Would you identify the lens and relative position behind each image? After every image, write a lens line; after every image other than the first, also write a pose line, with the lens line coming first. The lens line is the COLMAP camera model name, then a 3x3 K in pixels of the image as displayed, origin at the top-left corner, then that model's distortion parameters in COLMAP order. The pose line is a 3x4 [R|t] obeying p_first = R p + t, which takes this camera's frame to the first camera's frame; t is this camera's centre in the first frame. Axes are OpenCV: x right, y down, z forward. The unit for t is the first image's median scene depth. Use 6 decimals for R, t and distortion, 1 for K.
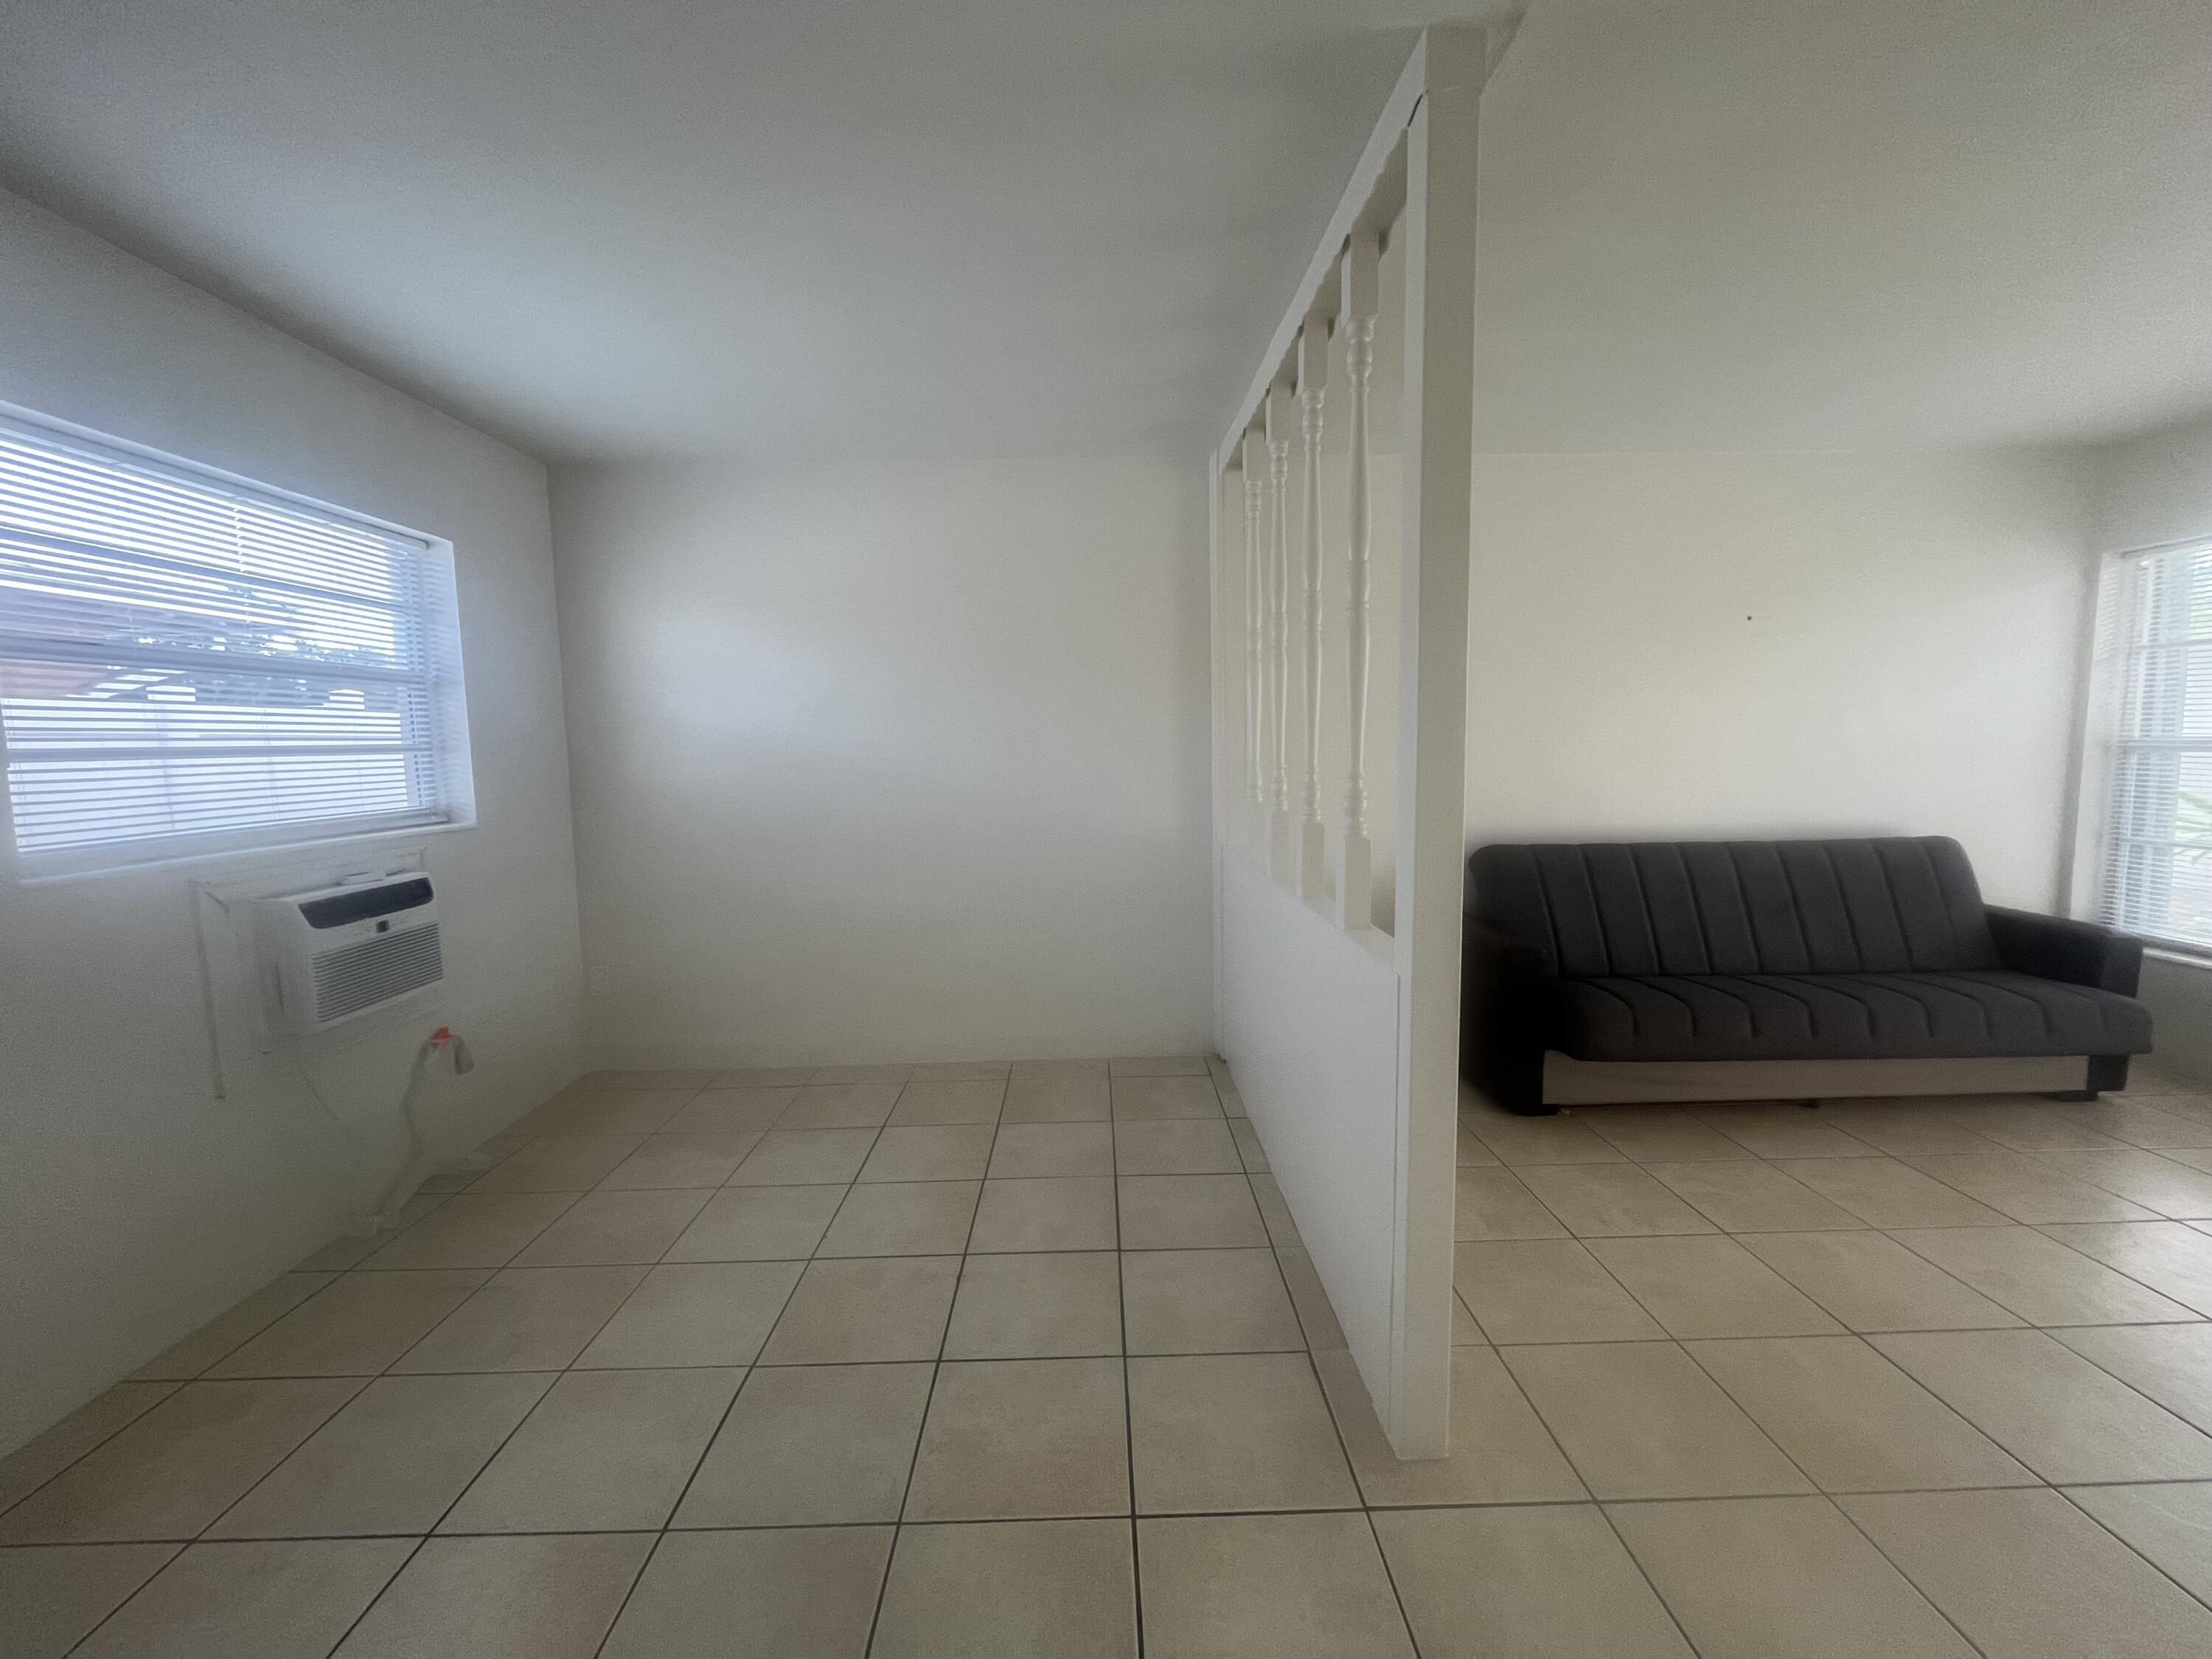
lens RADIAL K [[882.1, 0, 1106.0], [0, 882.1, 829.5], [0, 0, 1]] dist [-0.002577, -0.000269]
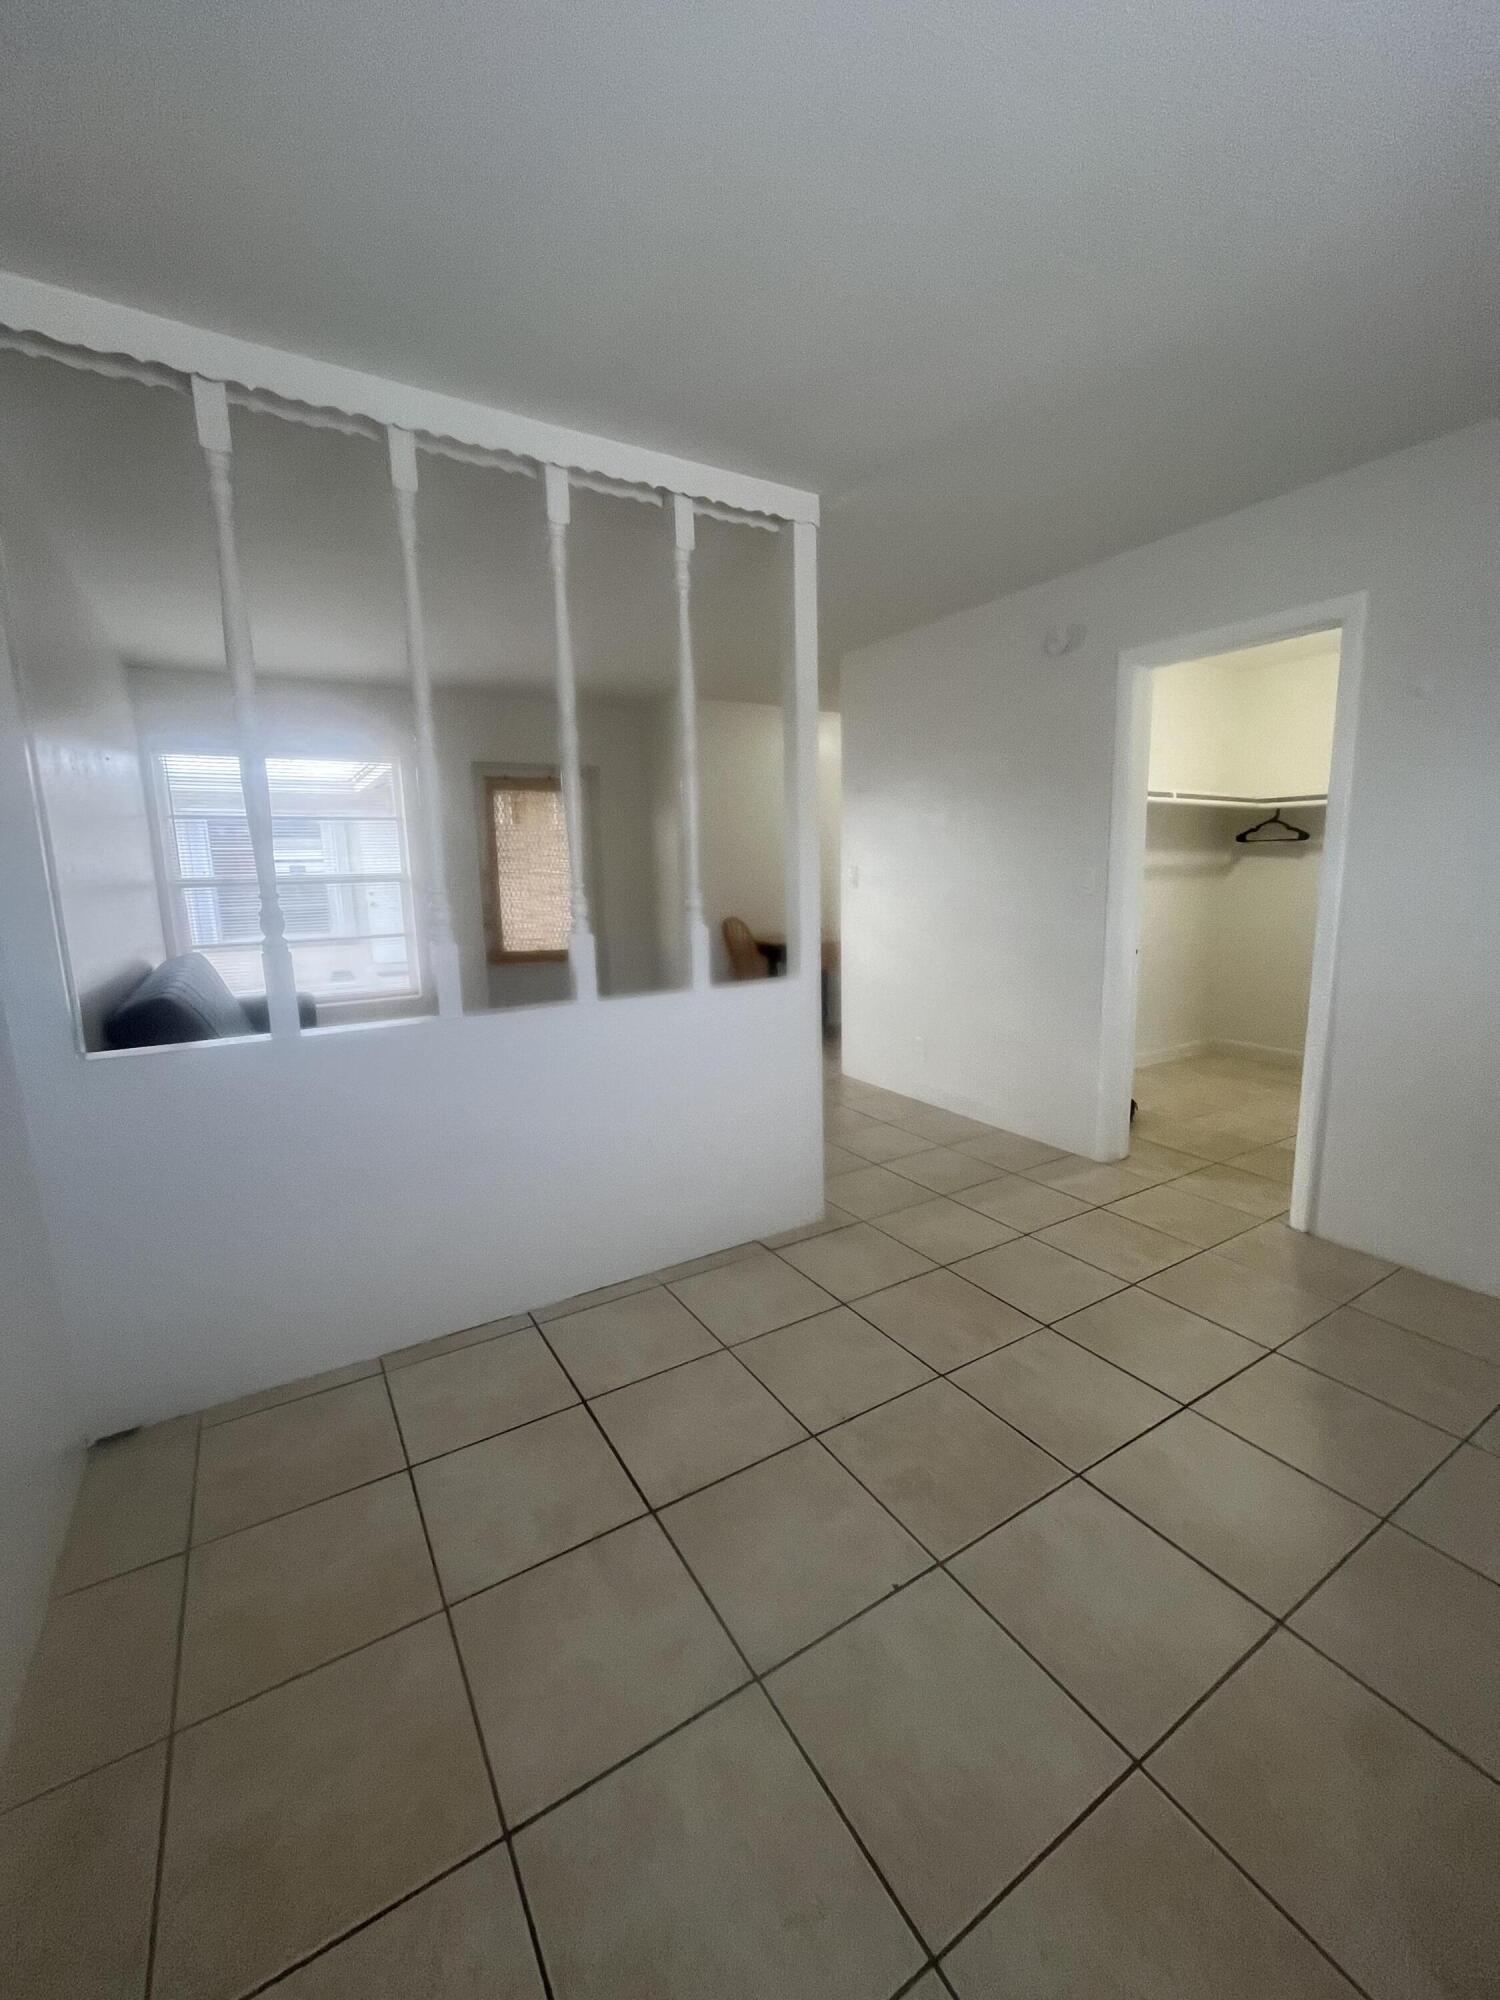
lens RADIAL K [[797.6, 0, 741.6], [0, 797.6, 1005.7], [0, 0, 1]] dist [-0.002577, -0.000269]
pose [[-0.497562, -0.125432, 0.858312, -0.612173], [0.112469, 0.971809, 0.207216, -0.089364], [-0.860106, 0.199636, -0.469428, 1.095426]]
